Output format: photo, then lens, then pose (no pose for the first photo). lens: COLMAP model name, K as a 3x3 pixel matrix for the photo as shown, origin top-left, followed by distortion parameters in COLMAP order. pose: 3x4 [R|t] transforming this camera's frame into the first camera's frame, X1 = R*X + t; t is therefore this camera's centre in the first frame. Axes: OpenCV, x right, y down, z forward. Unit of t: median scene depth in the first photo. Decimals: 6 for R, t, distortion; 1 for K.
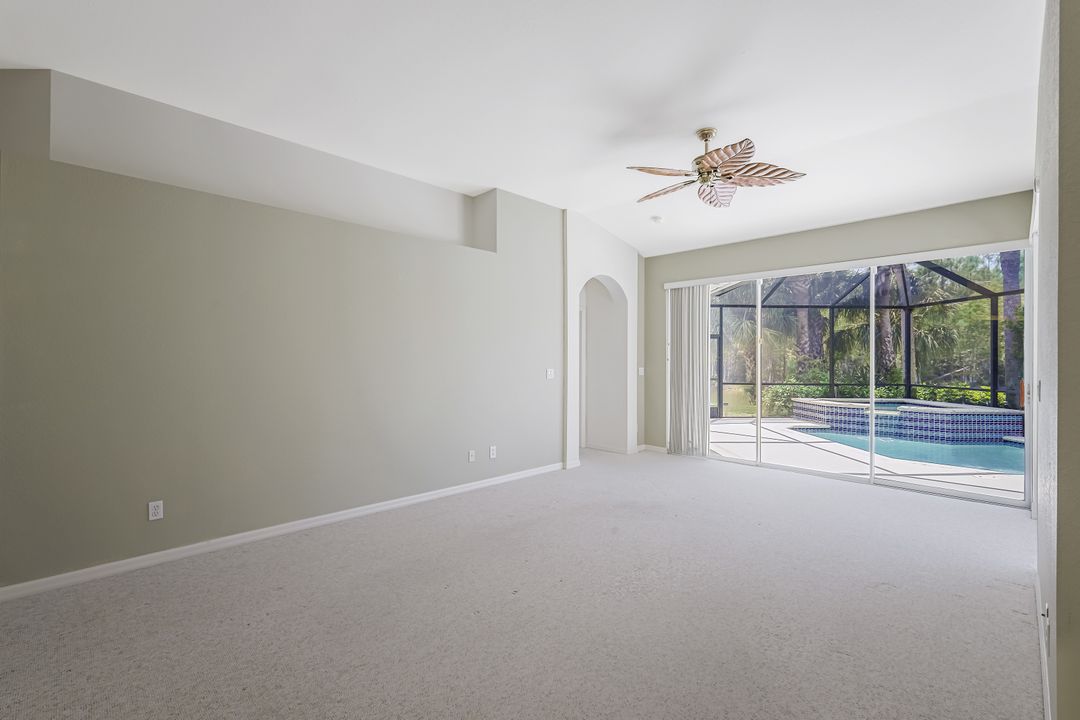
lens RADIAL K [[472.9, 0, 541.4], [0, 472.9, 361.2], [0, 0, 1]] dist [0.007317, -0.000865]
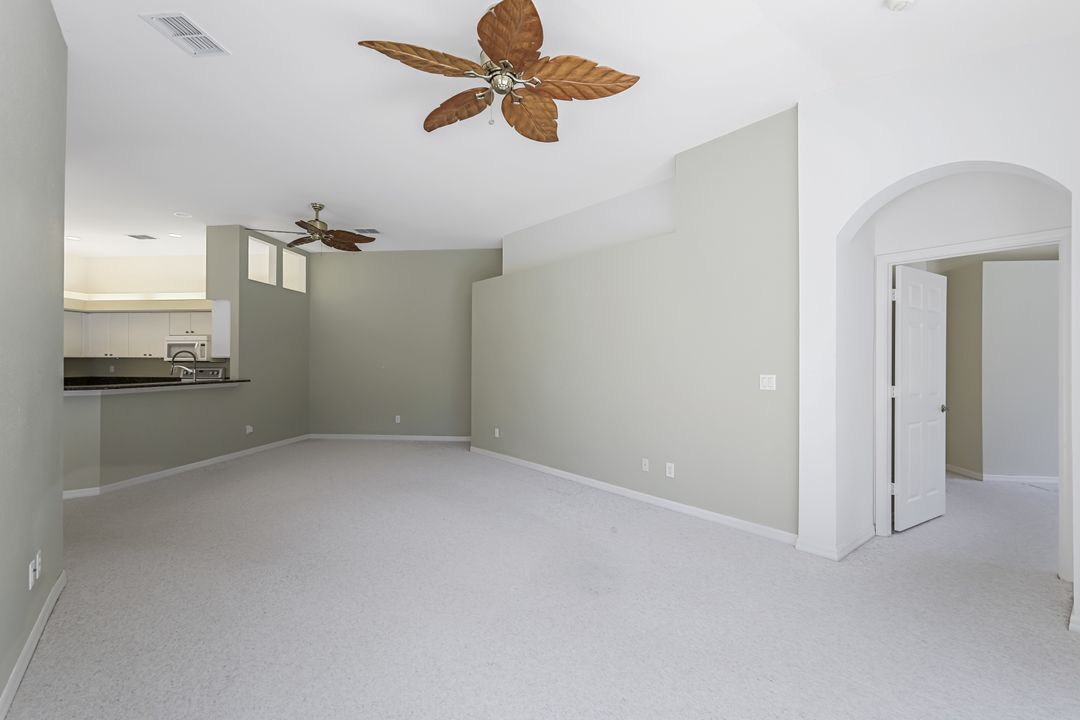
lens RADIAL K [[463.2, 0, 559.1], [0, 463.2, 357.9], [0, 0, 1]] dist [-0.021709, -0.000053]
pose [[-0.063489, -0.003485, -0.997976, 0.556268], [-0.003124, 0.999990, -0.003294, -0.005446], [0.997978, 0.002909, -0.063499, 0.632443]]
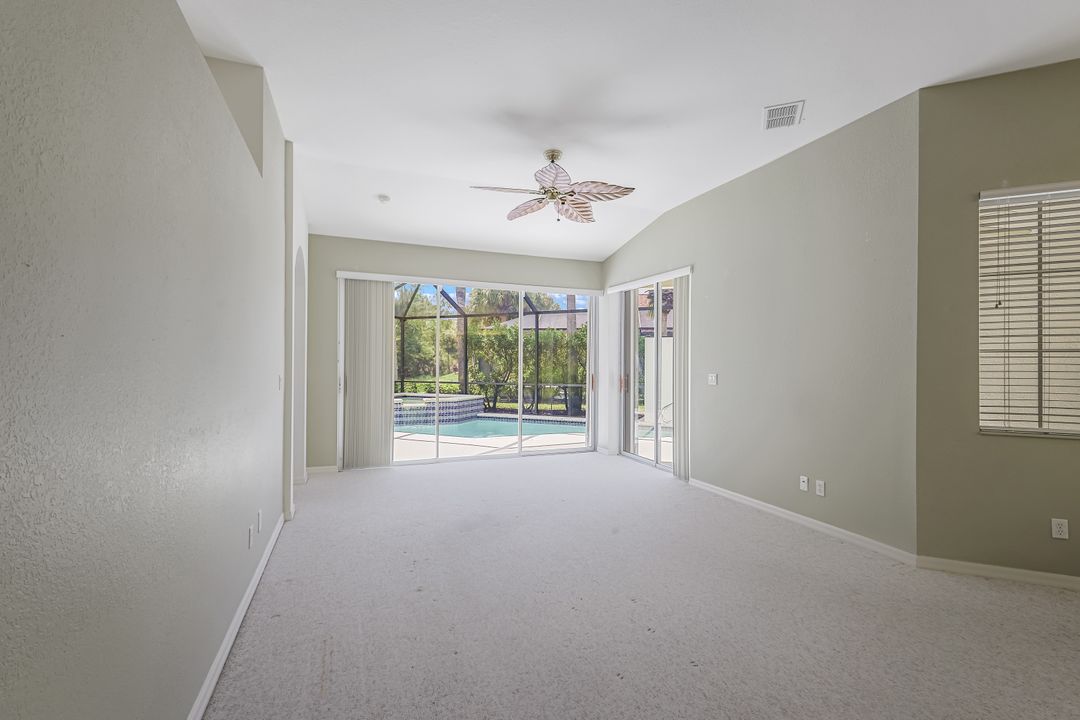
lens RADIAL K [[472.9, 0, 541.4], [0, 472.9, 361.2], [0, 0, 1]] dist [0.007317, -0.000865]
pose [[0.384645, 0.001826, 0.923063, -0.377253], [-0.002279, 0.999997, -0.001029, -0.003068], [-0.923062, -0.001708, 0.384648, 0.341199]]
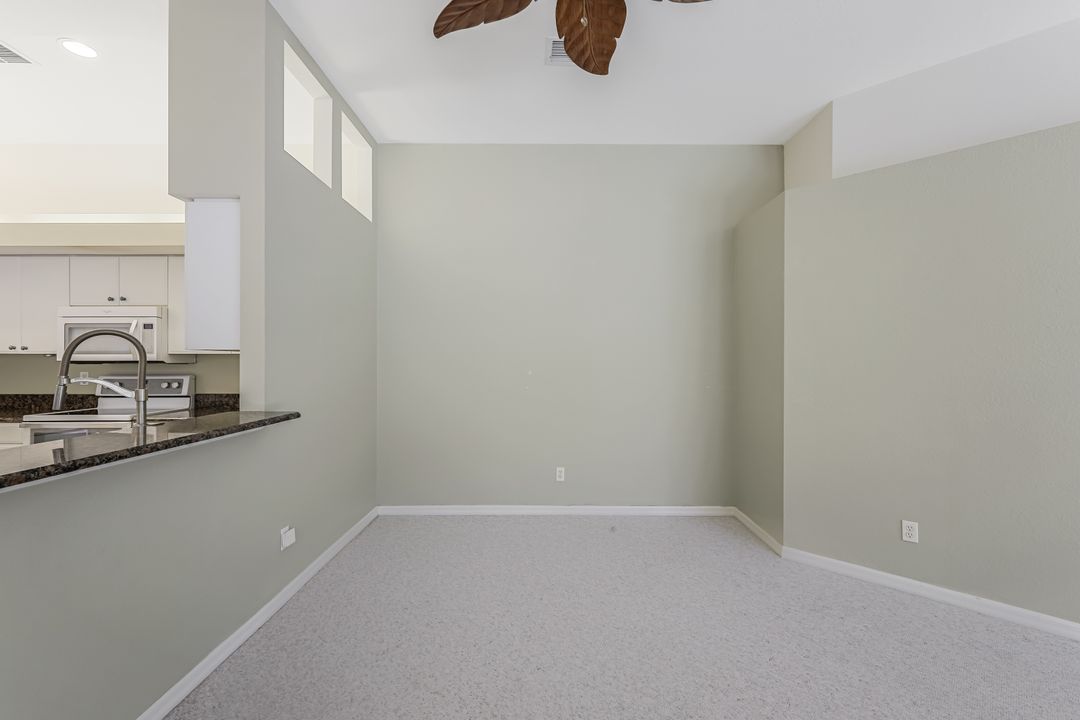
lens RADIAL K [[472.9, 0, 541.4], [0, 472.9, 361.2], [0, 0, 1]] dist [0.007317, -0.000865]
pose [[-0.006108, 0.002814, -0.999977, 0.033644], [-0.003195, 0.999991, 0.002834, -0.001203], [0.999976, 0.003213, -0.006099, 0.142480]]
